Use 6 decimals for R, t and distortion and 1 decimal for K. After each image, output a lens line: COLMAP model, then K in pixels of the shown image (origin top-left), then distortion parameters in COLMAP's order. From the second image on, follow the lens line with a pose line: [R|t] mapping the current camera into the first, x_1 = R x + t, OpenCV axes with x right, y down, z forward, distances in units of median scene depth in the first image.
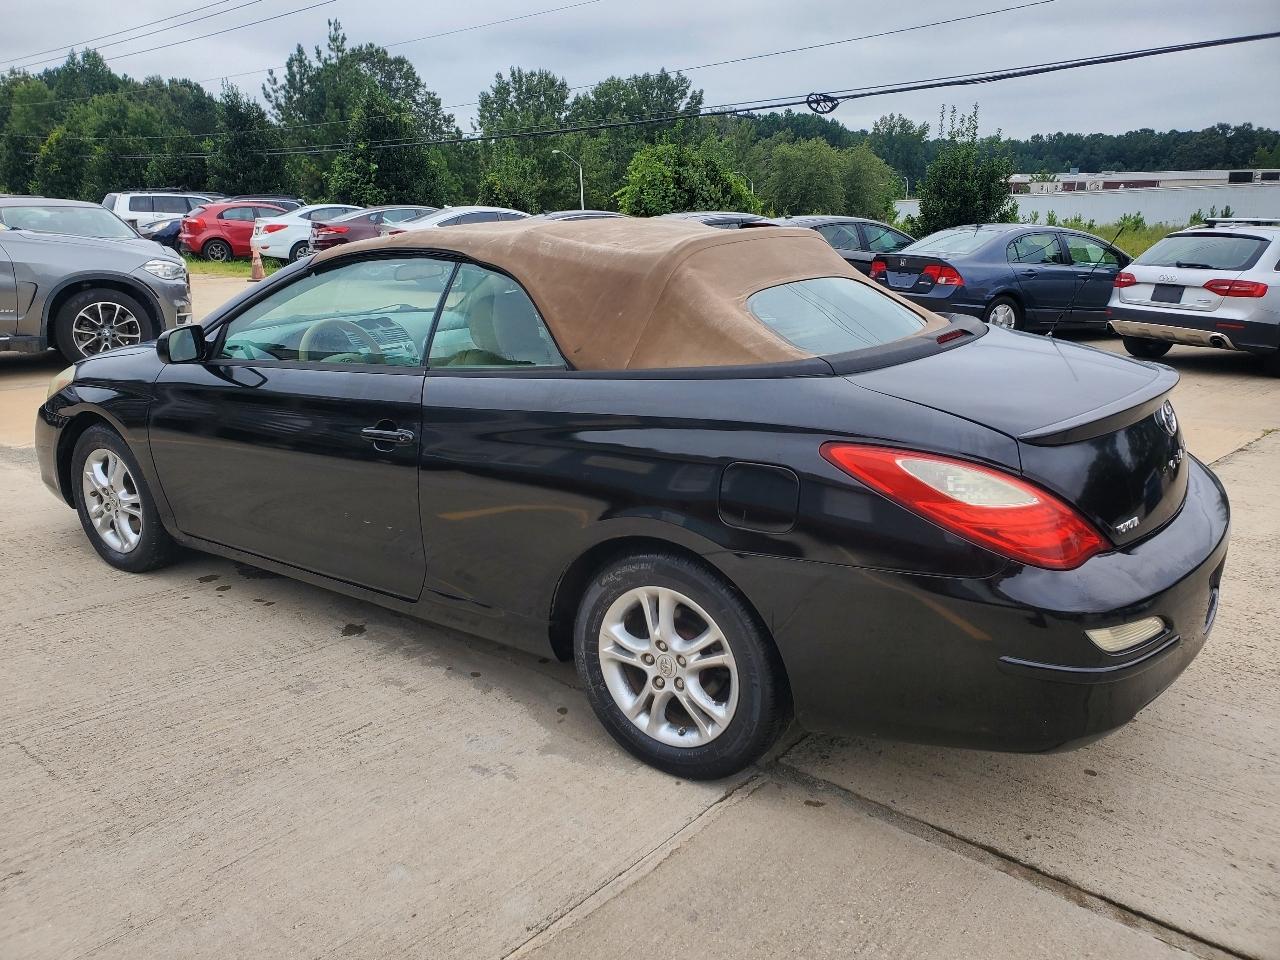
lens RADIAL K [[993.0, 0, 614.8], [0, 993.0, 468.6], [0, 0, 1]] dist [0.010914, 0.006064]
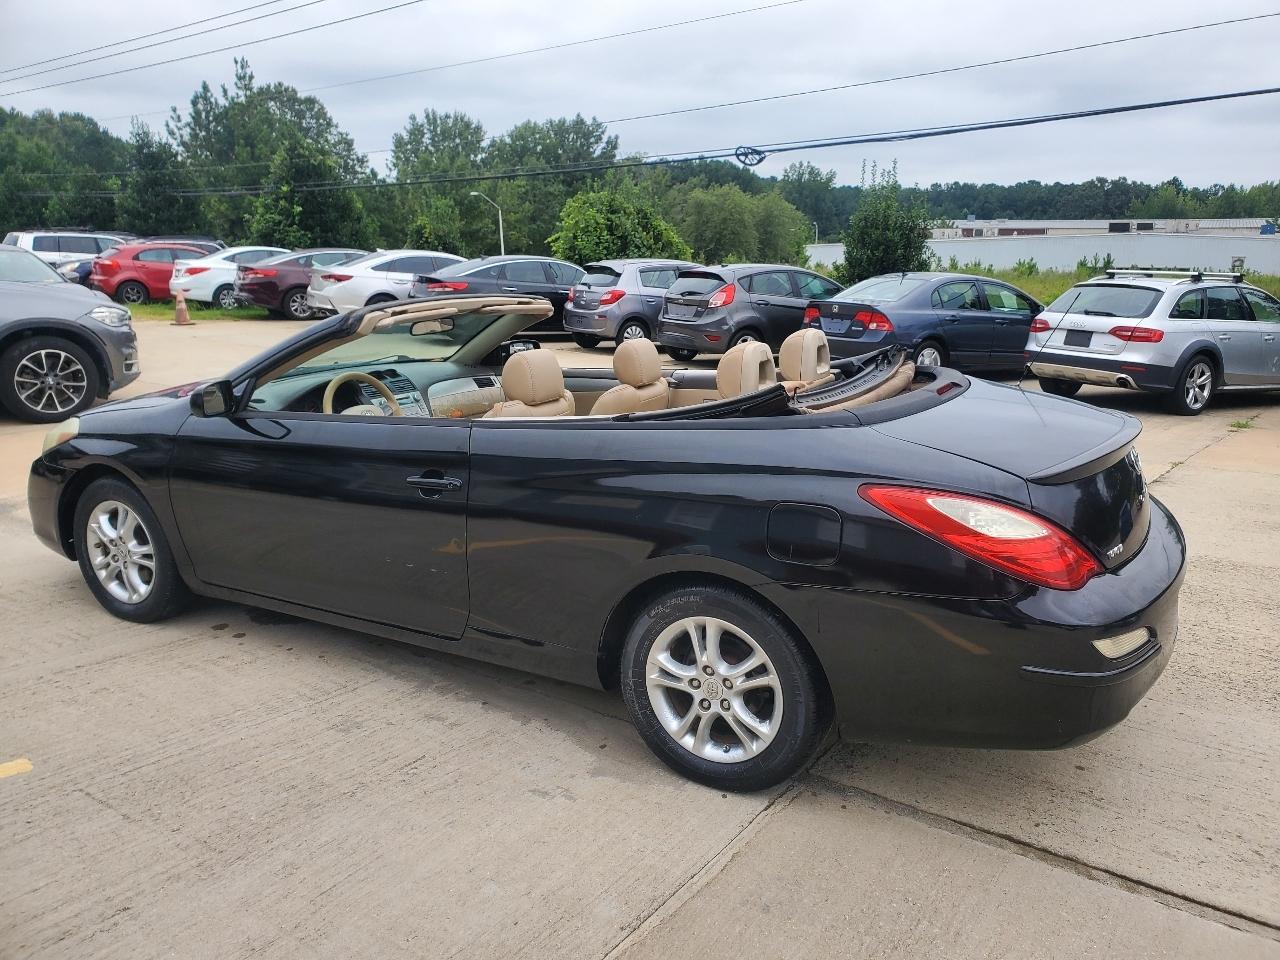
lens RADIAL K [[988.4, 0, 640.0], [0, 988.4, 480.0], [0, 0, 1]] dist [0.002969, 0.011696]
pose [[0.994474, -0.017659, 0.103488, -0.113158], [0.020551, 0.999425, -0.026952, -0.004155], [-0.102953, 0.028930, 0.994265, -0.072784]]
